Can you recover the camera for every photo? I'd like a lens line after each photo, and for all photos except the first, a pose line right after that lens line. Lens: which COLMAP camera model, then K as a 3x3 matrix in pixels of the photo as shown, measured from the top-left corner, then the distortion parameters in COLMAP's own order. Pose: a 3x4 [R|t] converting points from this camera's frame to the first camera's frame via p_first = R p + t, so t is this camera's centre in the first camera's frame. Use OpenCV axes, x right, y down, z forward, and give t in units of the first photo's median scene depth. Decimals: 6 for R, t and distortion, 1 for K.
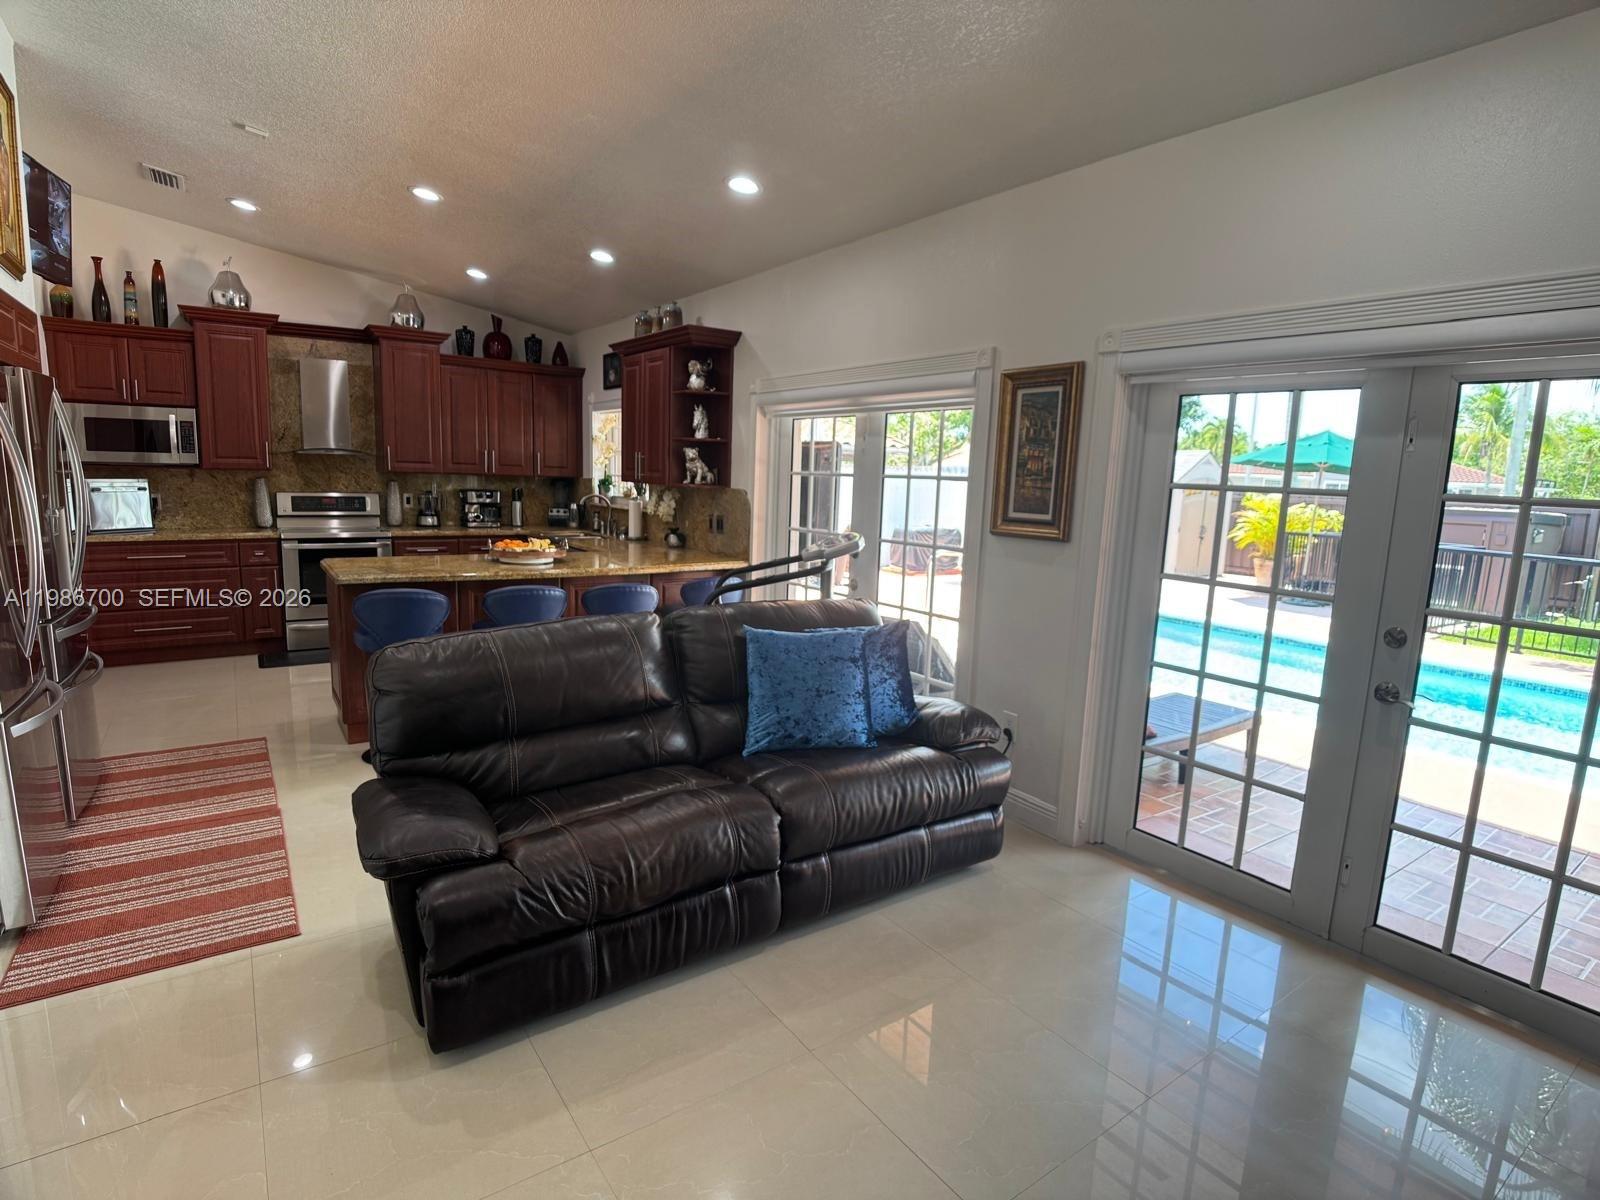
lens RADIAL K [[827.6, 0, 804.2], [0, 827.6, 603.3], [0, 0, 1]] dist [-0.032489, -0.002281]
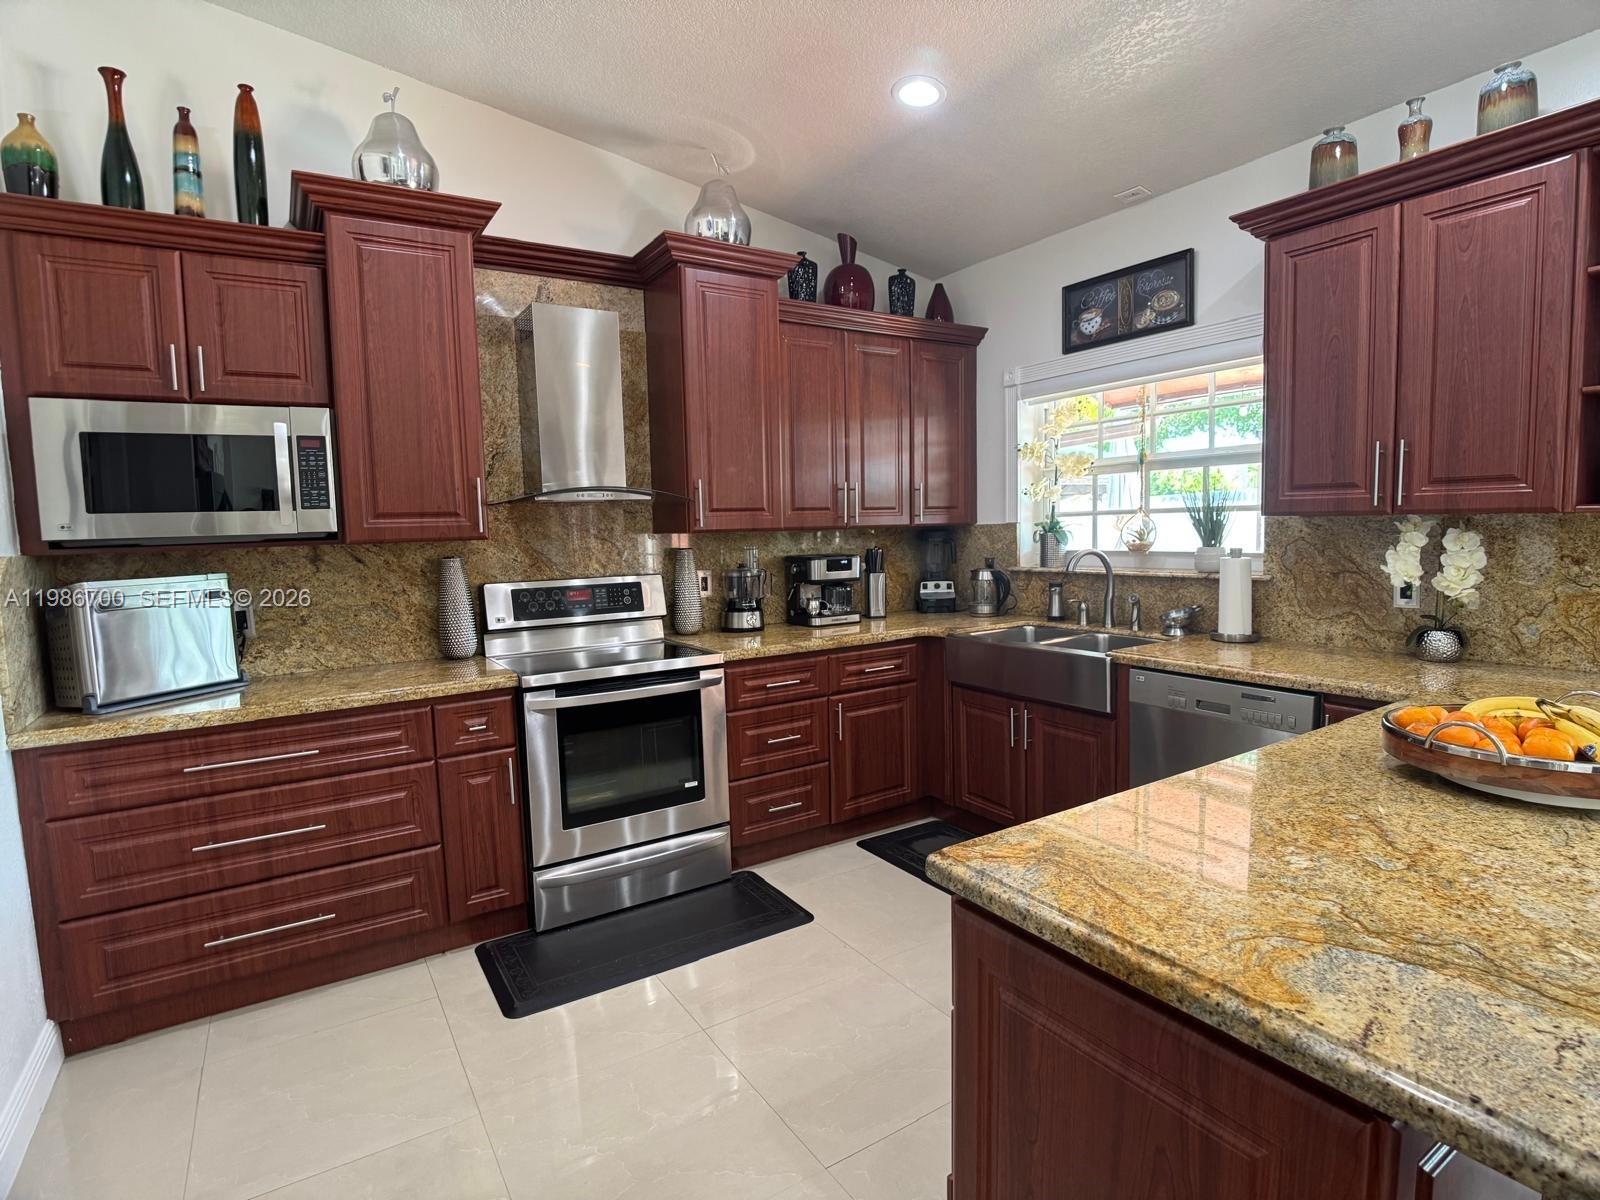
lens RADIAL K [[827.6, 0, 799.2], [0, 827.6, 602.5], [0, 0, 1]] dist [-0.032489, -0.002281]
pose [[0.996559, -0.060421, -0.056748, -0.457164], [0.056497, 0.996058, -0.068381, -0.085681], [0.060656, 0.064939, 0.996044, 0.553439]]
